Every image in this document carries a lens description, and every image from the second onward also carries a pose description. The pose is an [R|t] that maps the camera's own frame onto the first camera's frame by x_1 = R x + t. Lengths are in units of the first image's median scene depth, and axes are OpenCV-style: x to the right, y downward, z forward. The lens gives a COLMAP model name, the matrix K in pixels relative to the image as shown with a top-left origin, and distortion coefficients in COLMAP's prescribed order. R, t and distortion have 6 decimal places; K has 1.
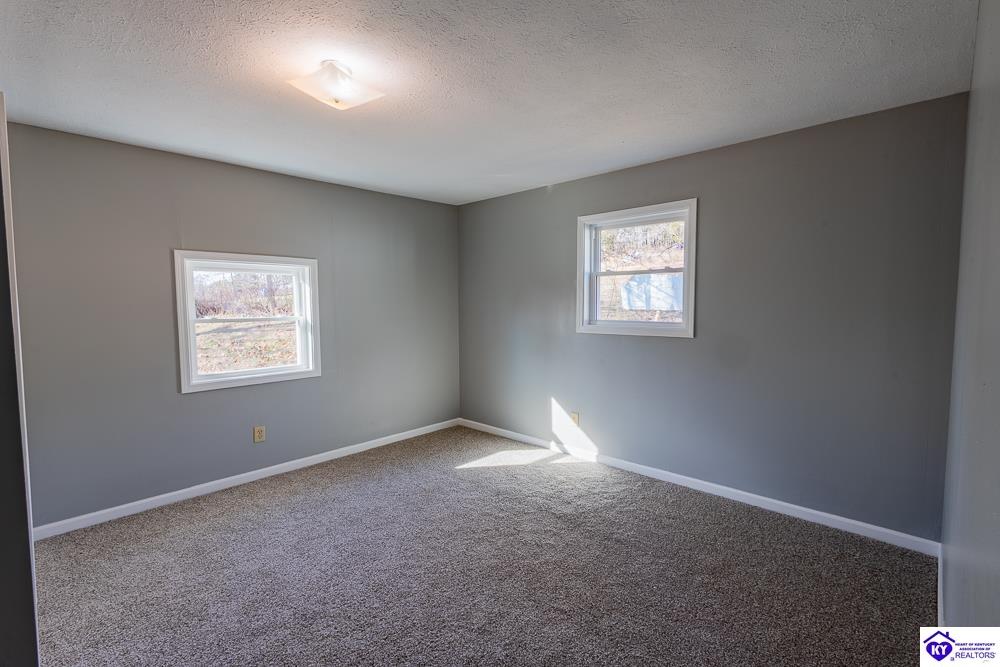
lens RADIAL K [[459.0, 0, 501.8], [0, 459.0, 330.7], [0, 0, 1]] dist [0.009756, 0.000047]
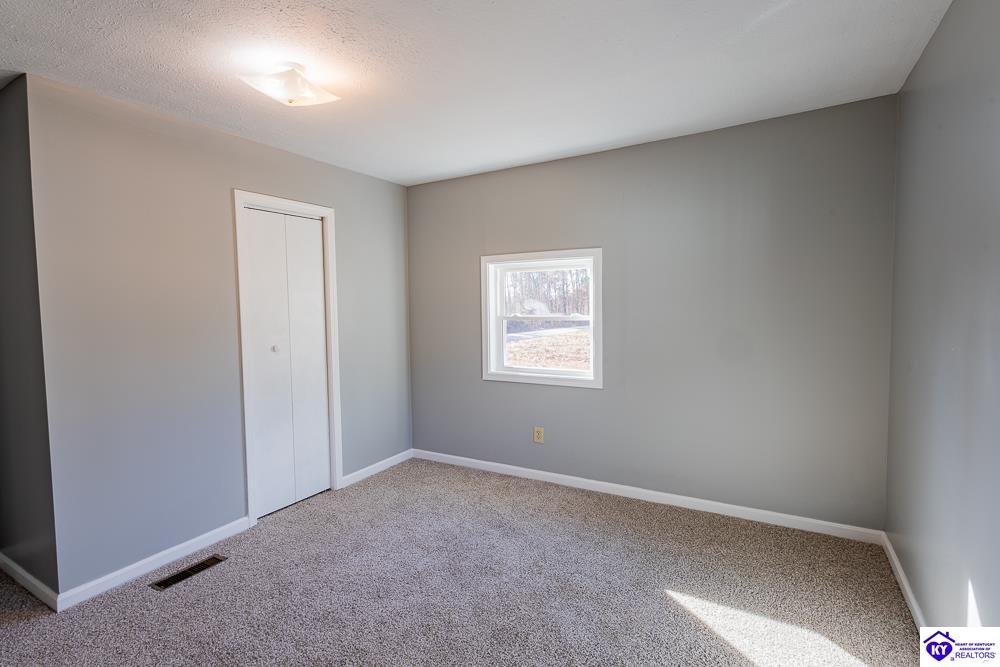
lens RADIAL K [[468.3, 0, 501.3], [0, 468.3, 331.6], [0, 0, 1]] dist [0.012508, -0.000327]
pose [[0.217062, 0.059223, -0.974360, 0.422739], [-0.043528, 0.997752, 0.050948, -0.043326], [0.975187, 0.031353, 0.219152, 0.701572]]
